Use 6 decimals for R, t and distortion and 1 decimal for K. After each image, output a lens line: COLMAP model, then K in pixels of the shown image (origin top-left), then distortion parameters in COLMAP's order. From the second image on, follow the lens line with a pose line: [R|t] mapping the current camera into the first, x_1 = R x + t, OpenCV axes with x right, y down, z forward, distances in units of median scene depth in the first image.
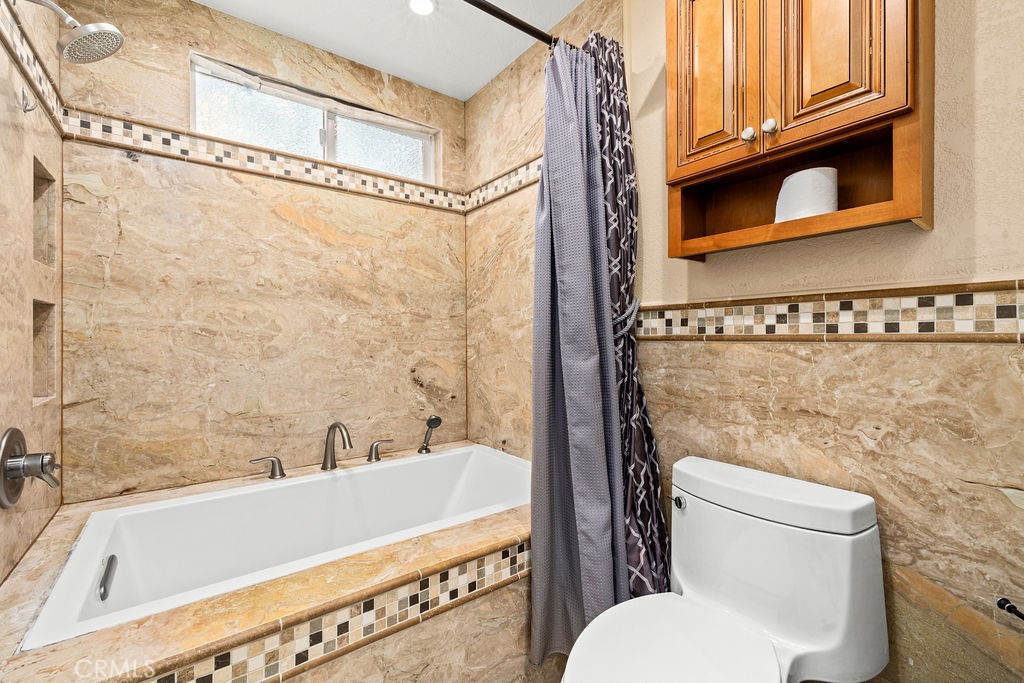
lens RADIAL K [[429.2, 0, 511.2], [0, 429.2, 339.0], [0, 0, 1]] dist [-0.004380, 0.000281]
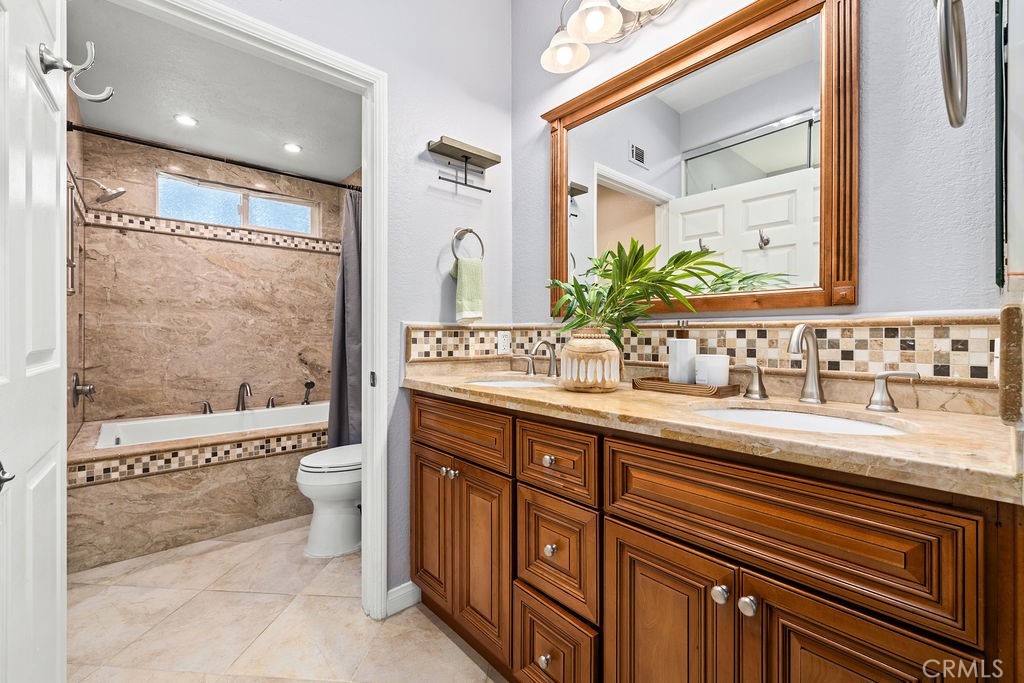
lens RADIAL K [[429.2, 0, 511.0], [0, 429.2, 337.8], [0, 0, 1]] dist [-0.004380, 0.000281]
pose [[0.997153, 0.006551, 0.075118, 0.559379], [-0.006891, 0.999967, 0.004271, 0.000734], [-0.075088, -0.004777, 0.997165, -0.839374]]
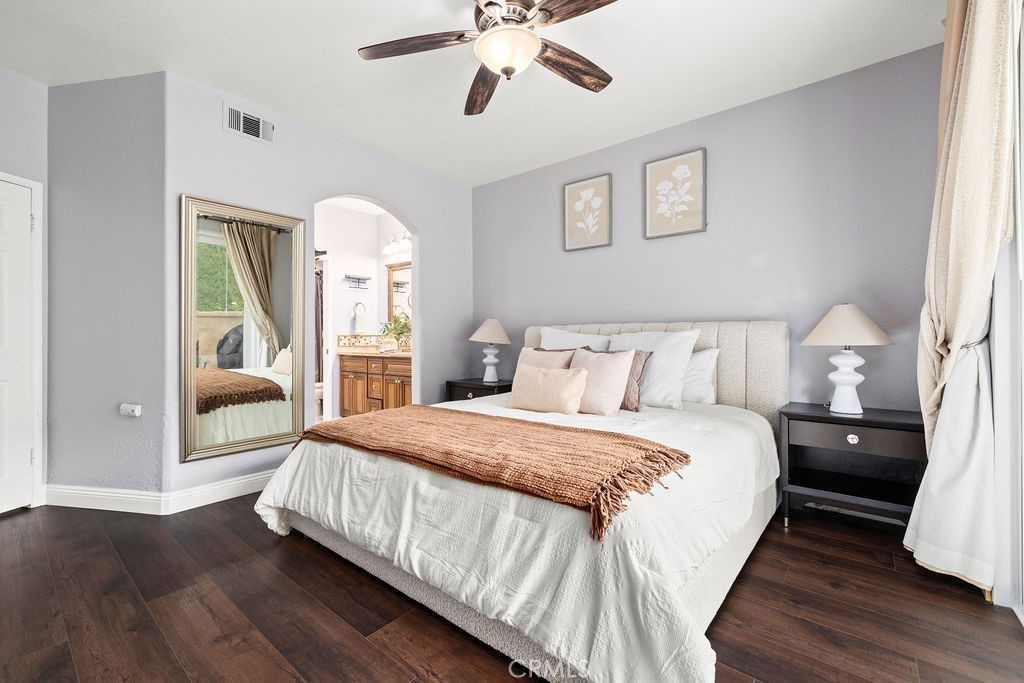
lens RADIAL K [[429.2, 0, 505.3], [0, 429.2, 335.3], [0, 0, 1]] dist [-0.004380, 0.000281]
pose [[0.972242, 0.006764, 0.233879, 1.247723], [-0.004357, 0.999932, -0.010808, 0.024744], [-0.233936, 0.009489, 0.972206, -6.426841]]
